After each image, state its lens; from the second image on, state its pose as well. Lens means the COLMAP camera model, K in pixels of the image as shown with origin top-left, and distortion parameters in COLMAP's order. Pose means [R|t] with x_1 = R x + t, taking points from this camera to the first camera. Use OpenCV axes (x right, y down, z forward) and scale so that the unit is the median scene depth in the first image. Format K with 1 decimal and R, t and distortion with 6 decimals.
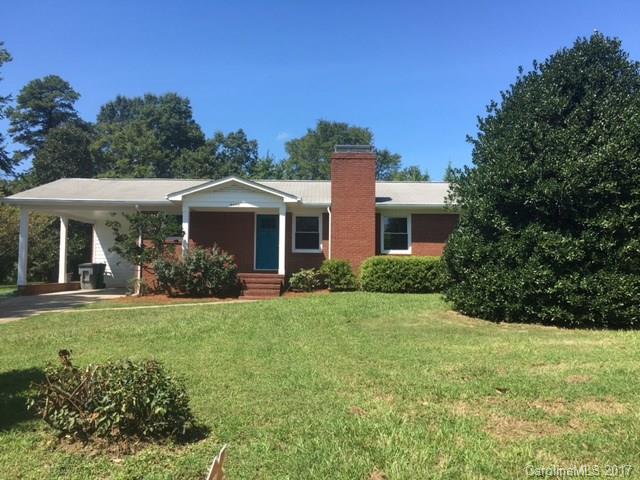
lens RADIAL K [[543.9, 0, 320.0], [0, 543.9, 240.0], [0, 0, 1]] dist [0.063459, 0.004620]
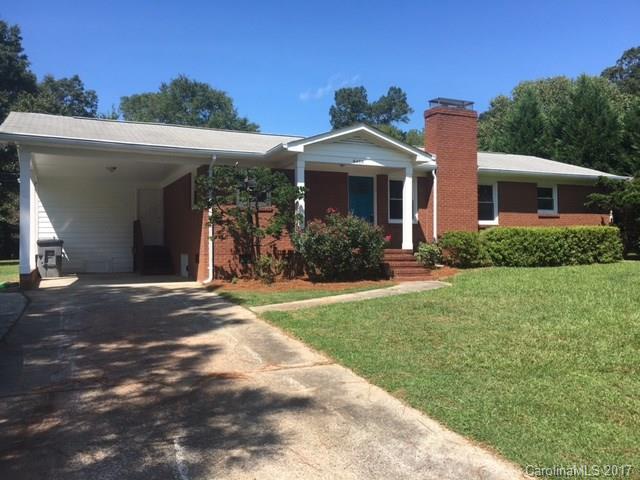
lens RADIAL K [[543.9, 0, 320.0], [0, 543.9, 240.0], [0, 0, 1]] dist [0.063459, 0.004620]
pose [[0.908644, -0.010689, 0.417435, -0.528927], [-0.007040, 0.999138, 0.040909, 0.016411], [-0.417512, -0.040111, 0.907785, 0.301231]]
